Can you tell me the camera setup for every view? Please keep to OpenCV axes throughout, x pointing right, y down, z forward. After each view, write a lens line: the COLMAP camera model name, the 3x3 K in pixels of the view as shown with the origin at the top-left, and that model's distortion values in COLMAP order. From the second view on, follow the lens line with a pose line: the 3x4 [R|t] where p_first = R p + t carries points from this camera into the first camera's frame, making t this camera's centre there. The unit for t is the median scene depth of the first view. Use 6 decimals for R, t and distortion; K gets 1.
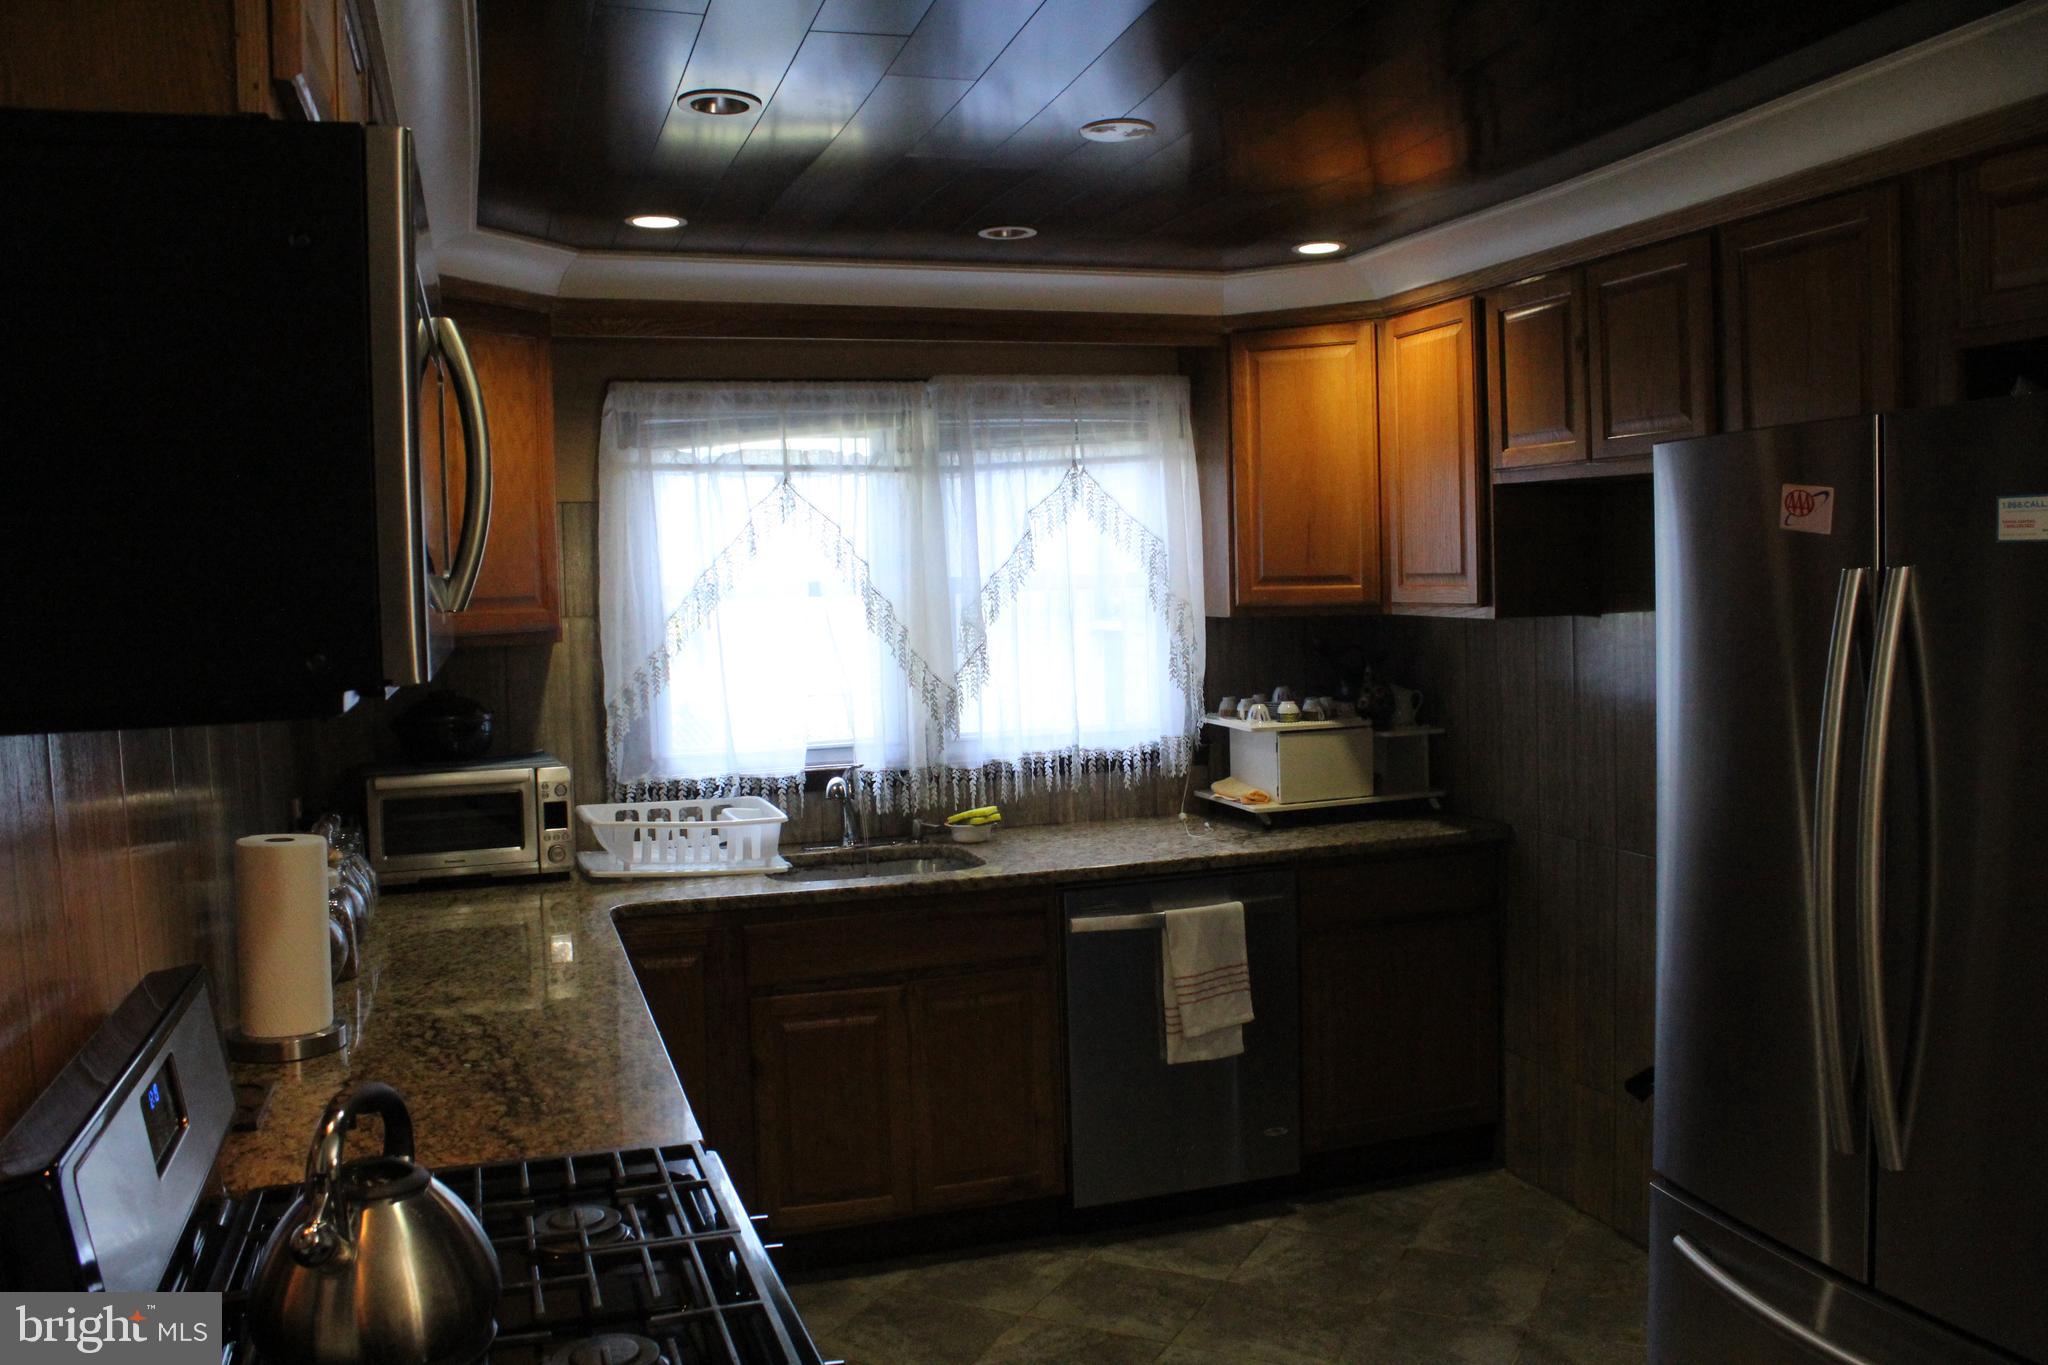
lens RADIAL K [[1722.8, 0, 1029.7], [0, 1722.8, 686.0], [0, 0, 1]] dist [-0.133471, 0.077872]
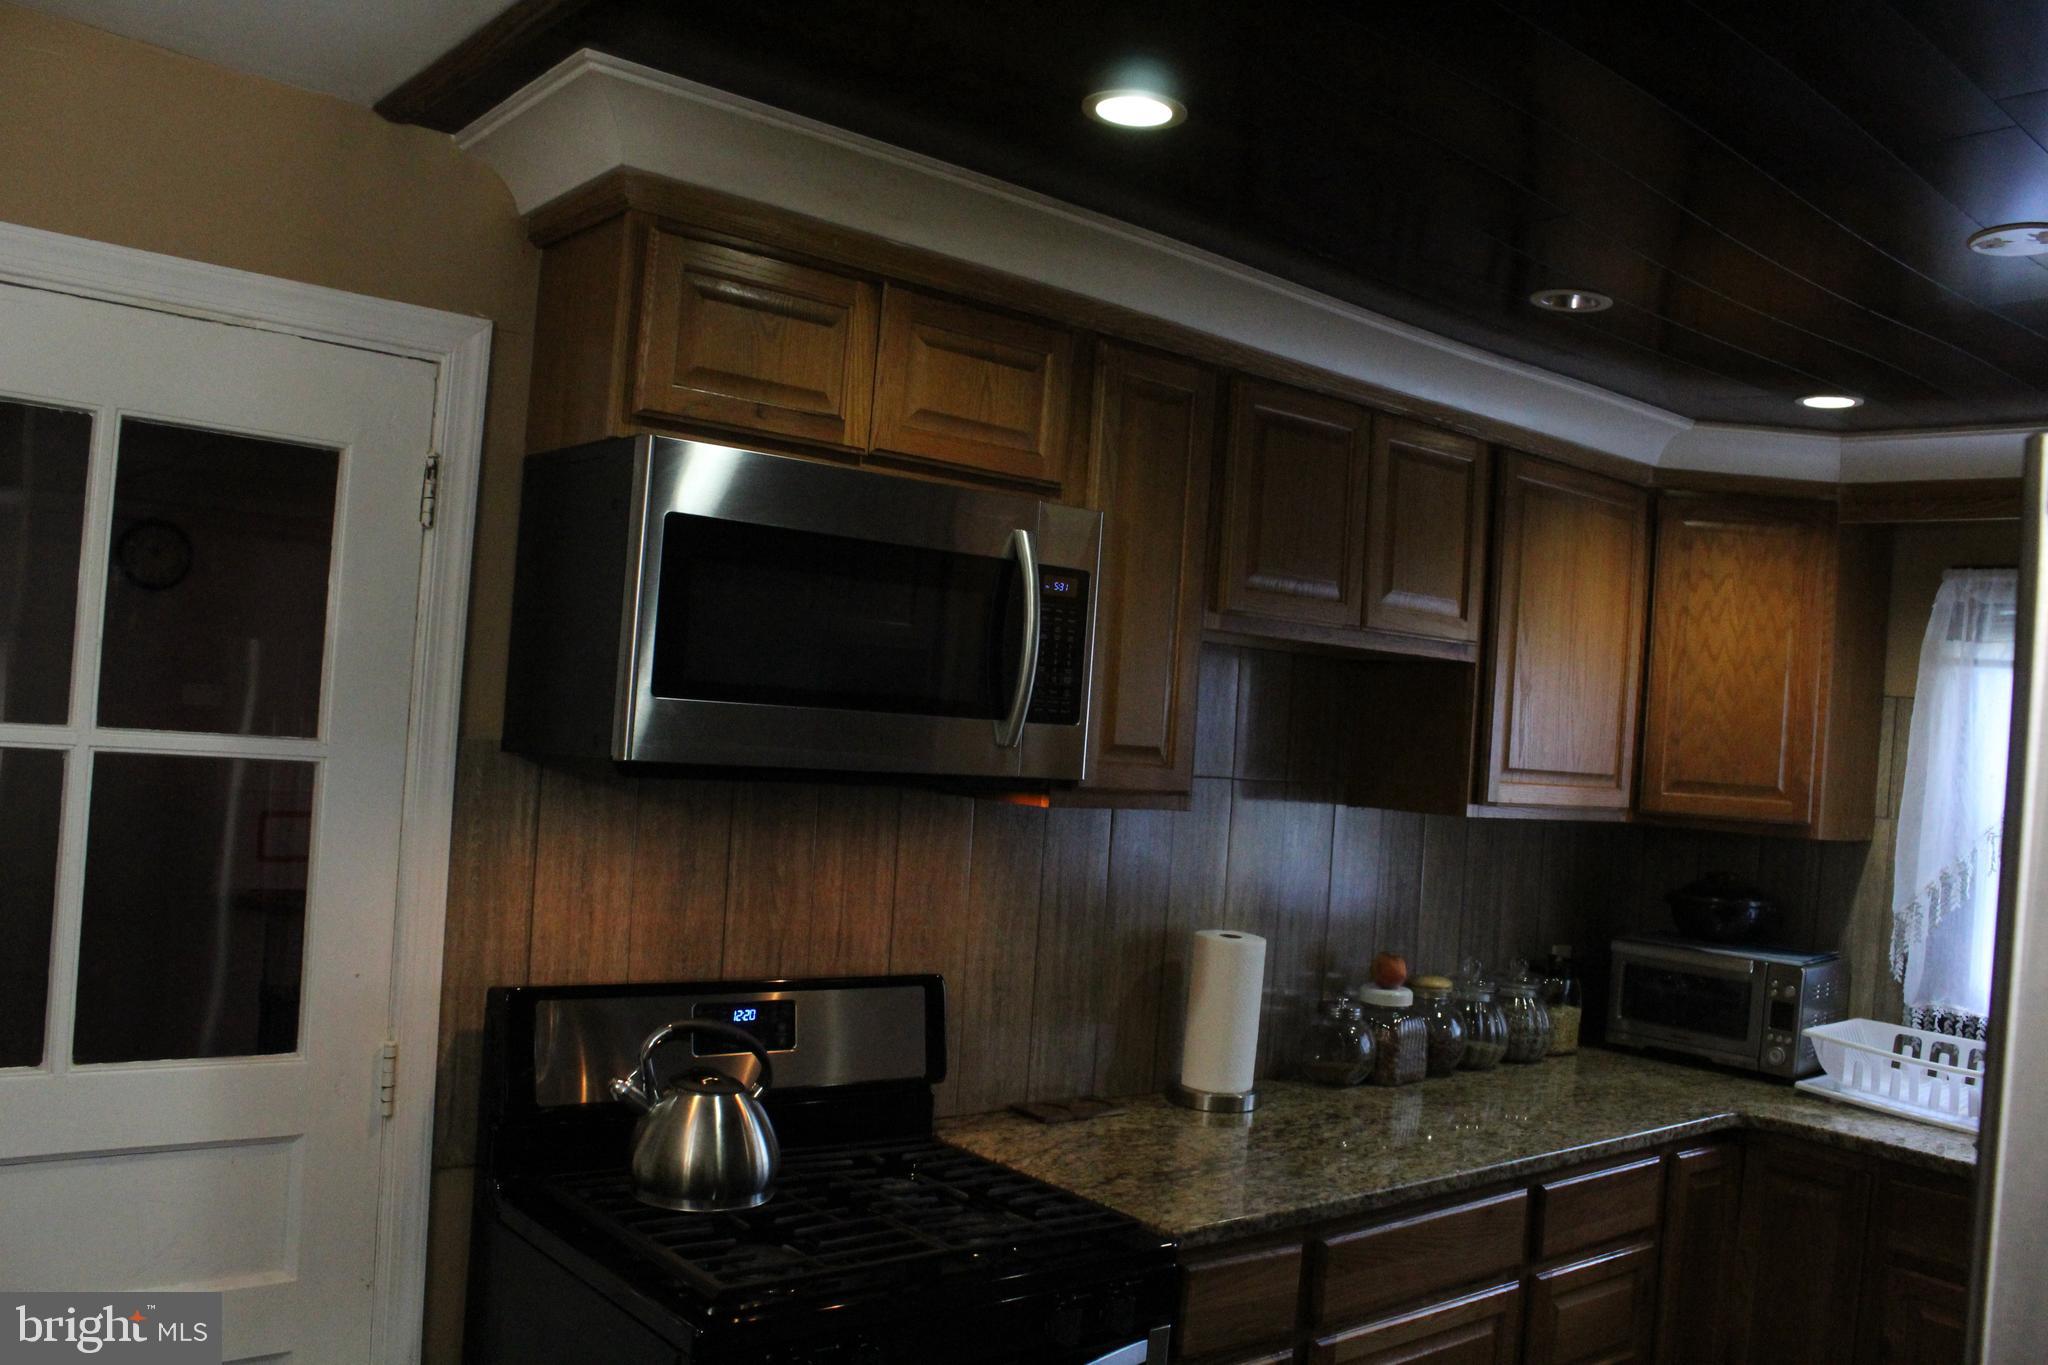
lens RADIAL K [[1722.8, 0, 1028.3], [0, 1722.8, 683.5], [0, 0, 1]] dist [-0.133471, 0.077872]
pose [[0.369117, 0.041015, -0.928477, 0.453766], [-0.143624, 0.989542, -0.013385, -0.037645], [0.918218, 0.138292, 0.371147, 0.240225]]
